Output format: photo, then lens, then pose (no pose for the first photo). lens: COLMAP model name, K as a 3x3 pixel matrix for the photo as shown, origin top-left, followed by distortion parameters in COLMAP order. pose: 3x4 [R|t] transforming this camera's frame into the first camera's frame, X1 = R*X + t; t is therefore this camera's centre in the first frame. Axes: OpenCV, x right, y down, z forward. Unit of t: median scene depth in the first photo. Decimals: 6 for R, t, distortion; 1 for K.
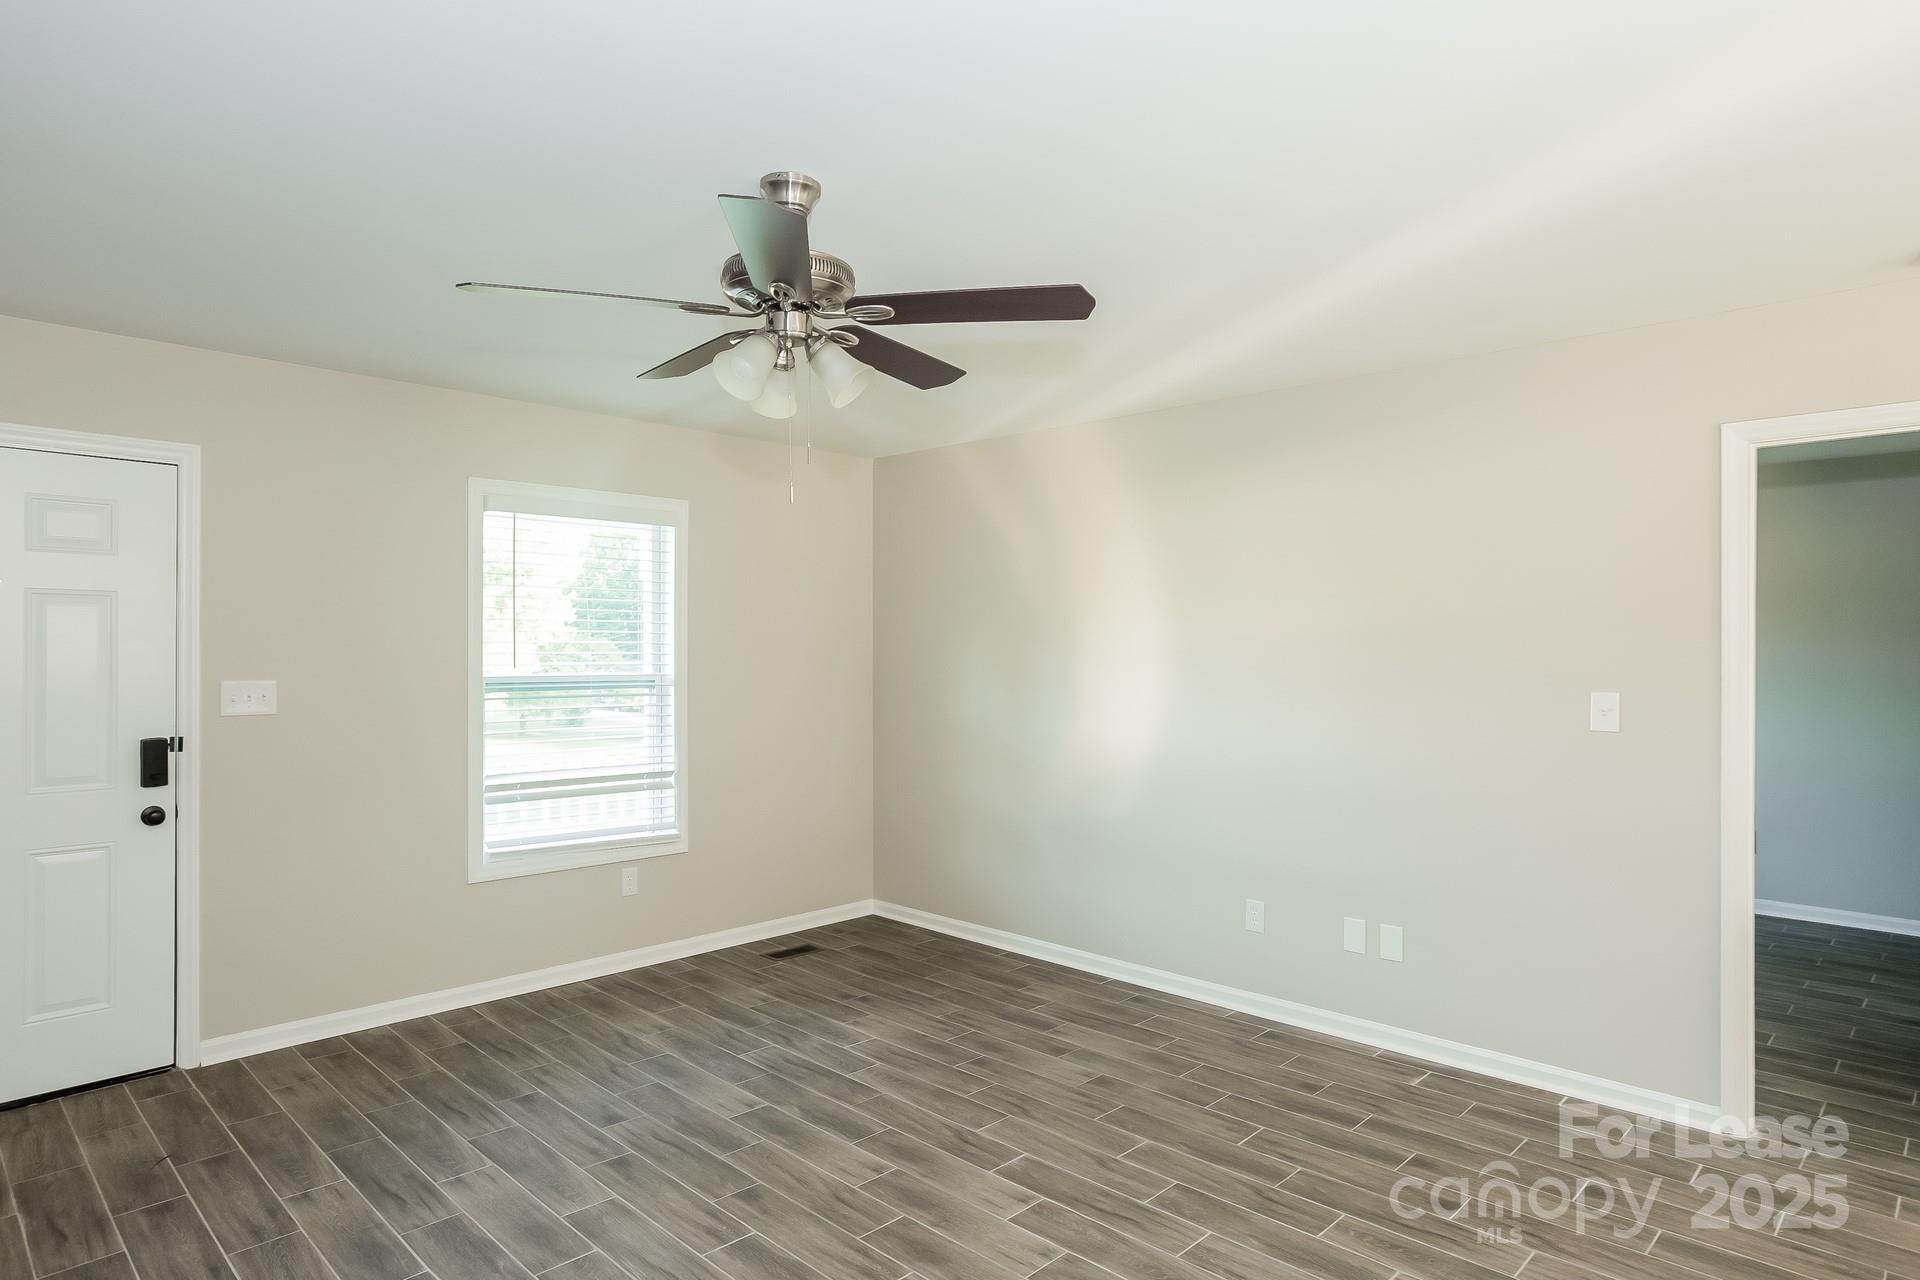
lens RADIAL K [[1073.8, 0, 960.0], [0, 1073.8, 640.0], [0, 0, 1]] dist [-0.020436, 0.000690]
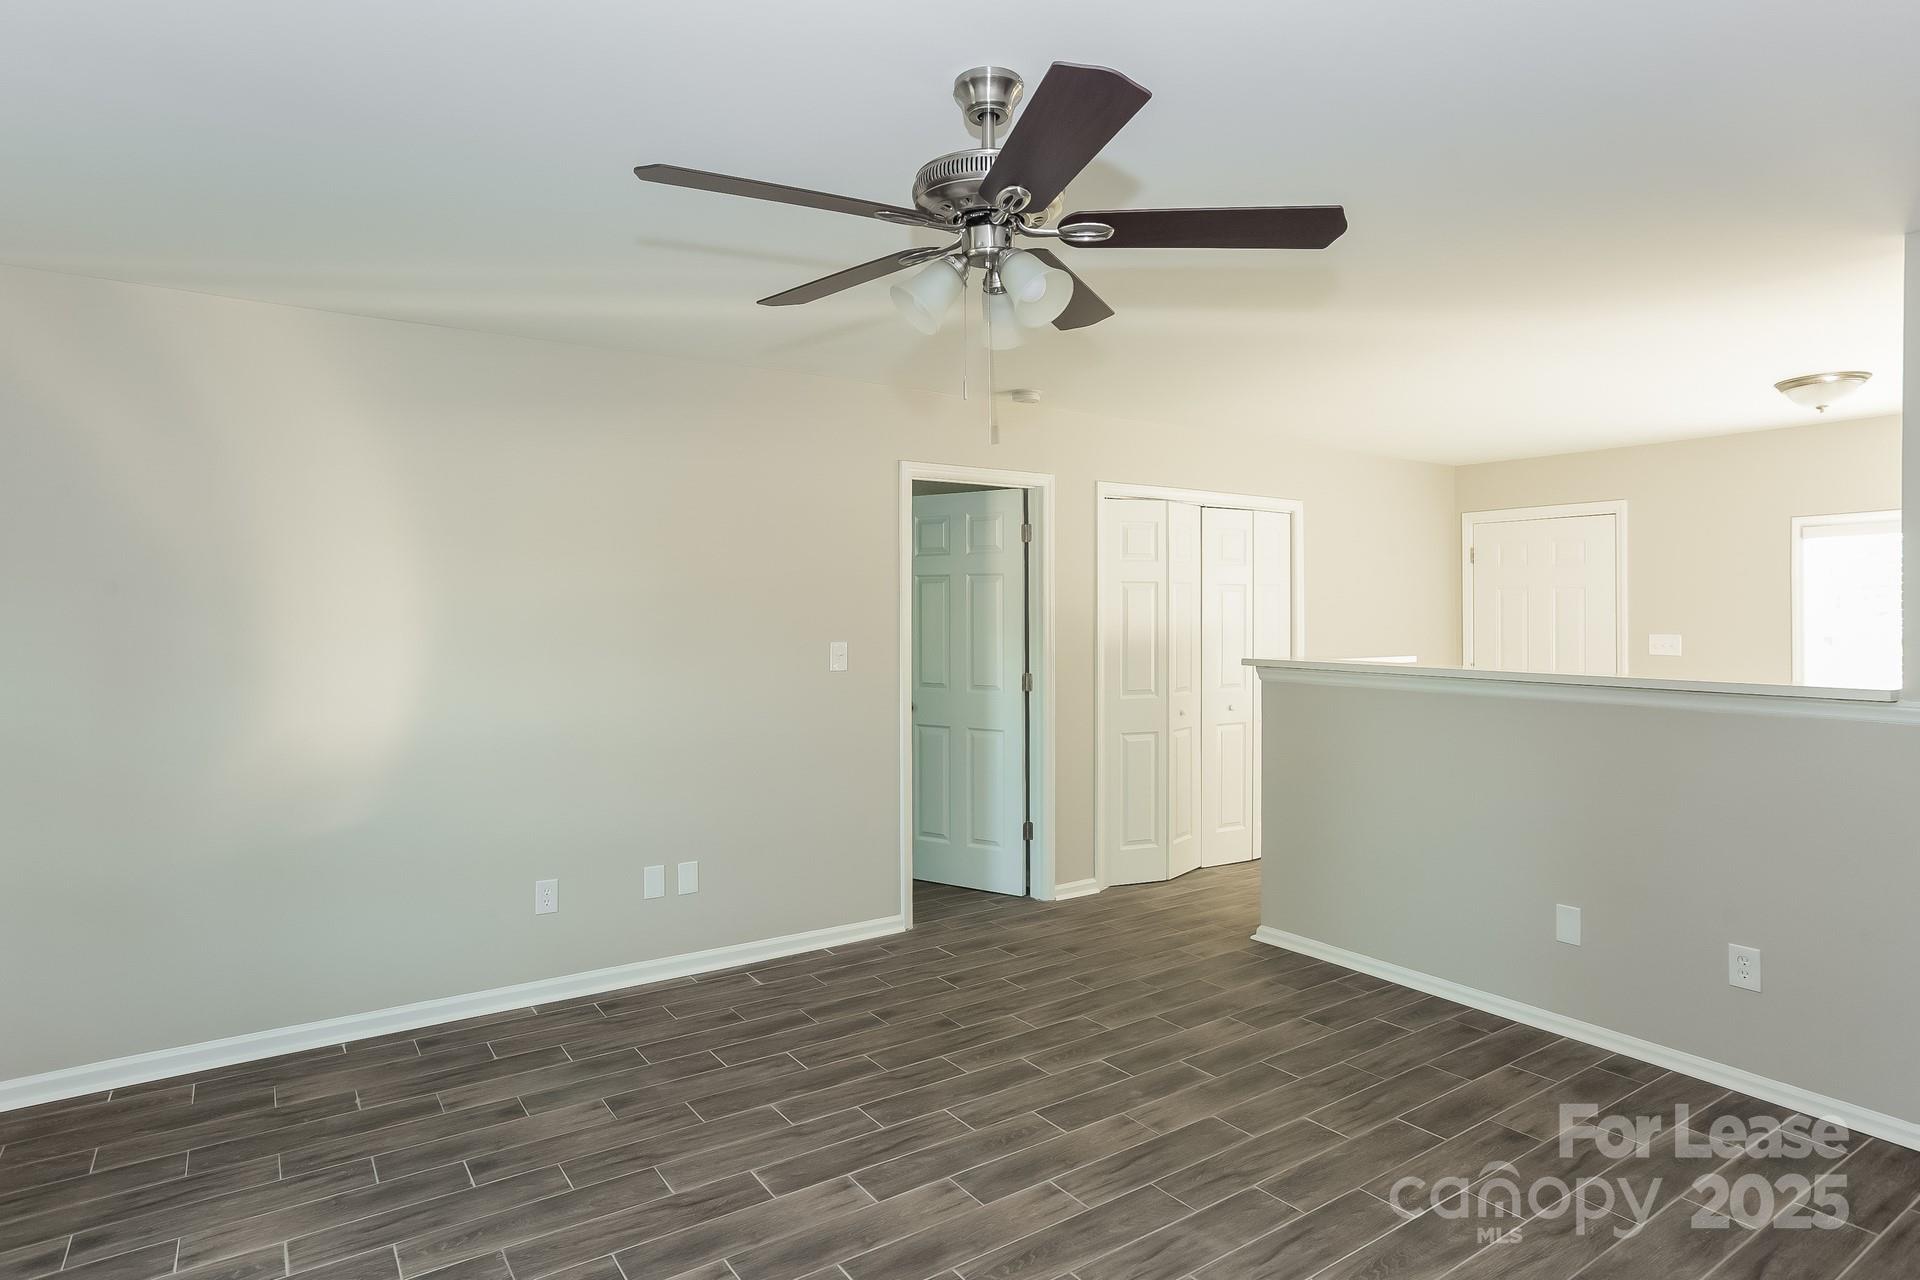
lens RADIAL K [[1052.7, 0, 960.0], [0, 1052.7, 607.8], [0, 0, 1]] dist [-0.057125, 0.036721]
pose [[0.203936, -0.000475, 0.978984, -0.648062], [-0.004803, 0.999987, 0.001485, 0.002863], [-0.978973, -0.005005, 0.203931, 0.556179]]
